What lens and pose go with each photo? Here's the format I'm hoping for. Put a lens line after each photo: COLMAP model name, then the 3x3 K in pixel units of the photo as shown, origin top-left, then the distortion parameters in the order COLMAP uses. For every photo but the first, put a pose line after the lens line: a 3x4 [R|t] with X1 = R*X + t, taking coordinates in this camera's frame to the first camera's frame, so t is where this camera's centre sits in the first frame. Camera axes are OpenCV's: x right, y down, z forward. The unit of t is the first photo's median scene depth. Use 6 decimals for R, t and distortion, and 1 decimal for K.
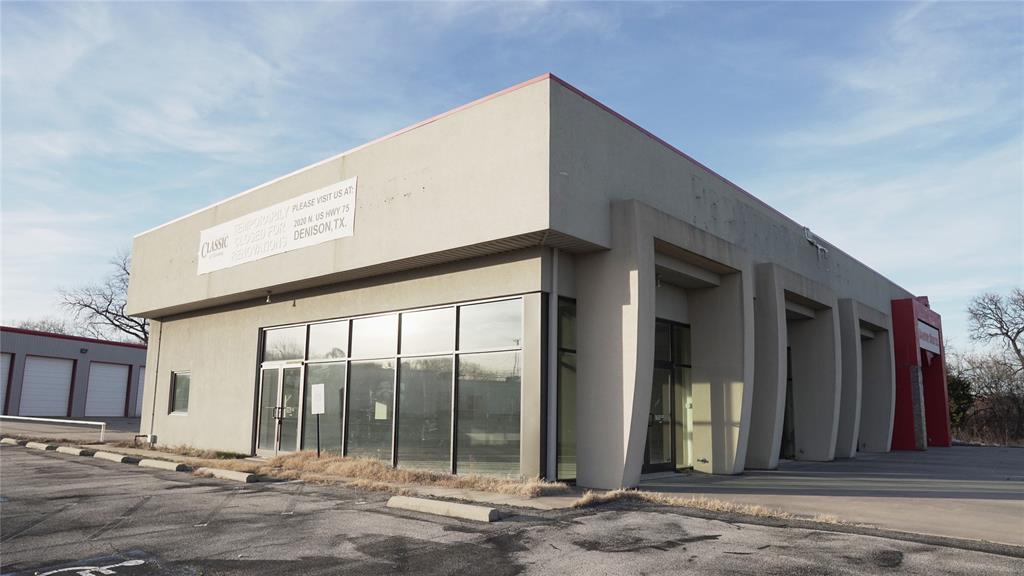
lens RADIAL K [[713.4, 0, 512.0], [0, 713.4, 288.0], [0, 0, 1]] dist [-0.107991, 0.067168]
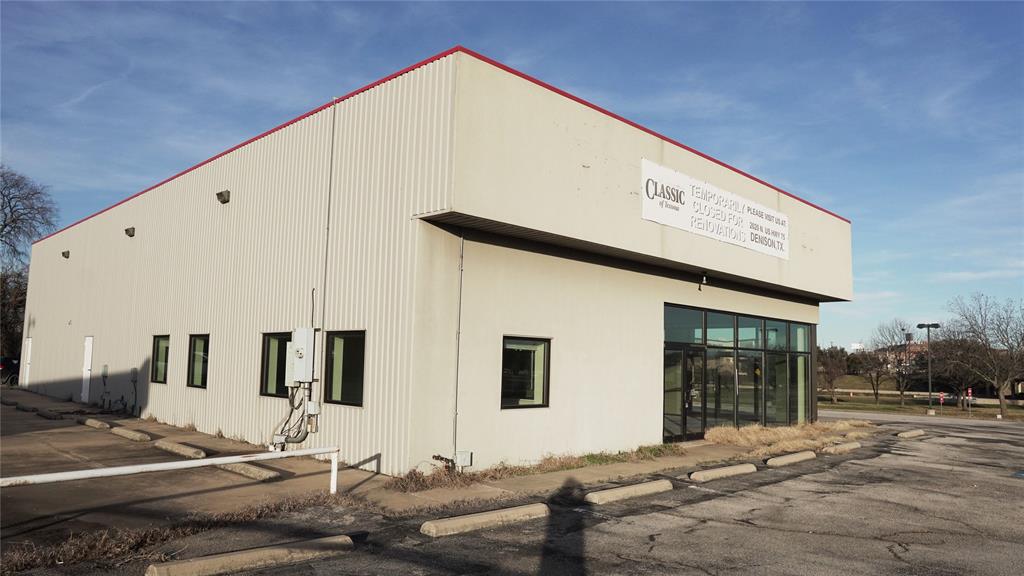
lens RADIAL K [[742.6, 0, 553.7], [0, 742.6, 291.5], [0, 0, 1]] dist [-0.067326, 0.000113]
pose [[0.003270, 0.096890, 0.995290, -1.405008], [-0.186562, 0.977880, -0.094582, 0.171569], [-0.982438, -0.185374, 0.021273, 1.221868]]
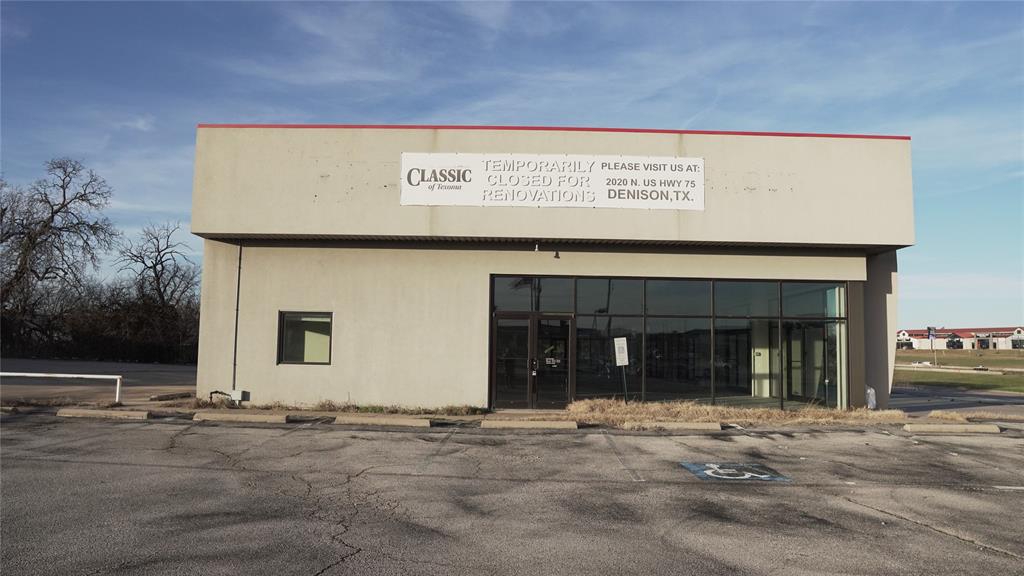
lens RADIAL K [[713.4, 0, 512.0], [0, 713.4, 288.0], [0, 0, 1]] dist [-0.107991, 0.067168]
pose [[0.757756, 0.059997, 0.649774, -1.039417], [-0.123061, 0.991036, 0.052004, 0.023970], [-0.640829, -0.119369, 0.758346, 0.283186]]
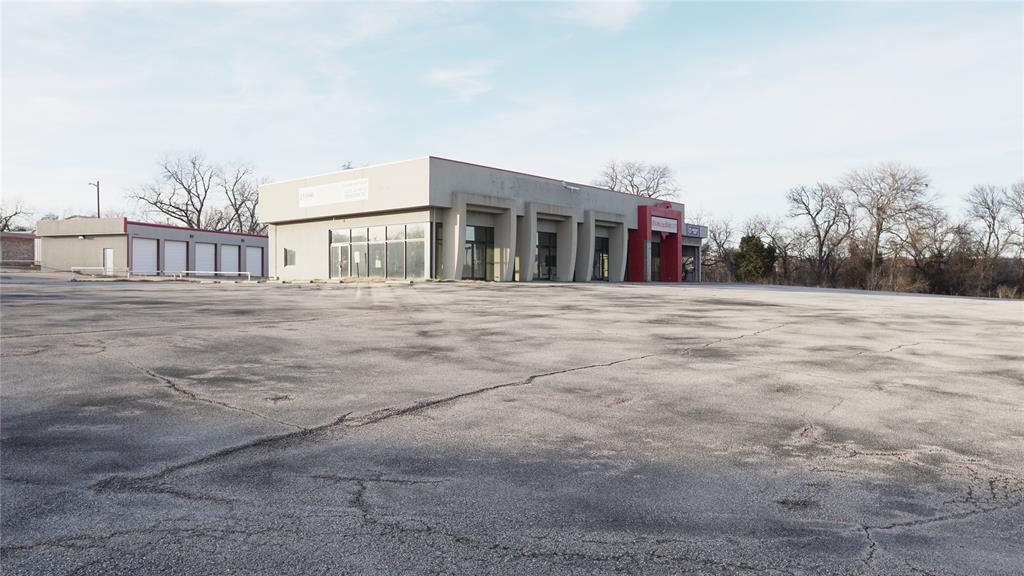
lens RADIAL K [[713.4, 0, 512.0], [0, 713.4, 288.0], [0, 0, 1]] dist [-0.107991, 0.067168]
pose [[0.999687, -0.014939, 0.020067, 0.252924], [0.010938, 0.982407, 0.186432, -0.217664], [-0.022499, -0.186154, 0.982263, -1.635410]]
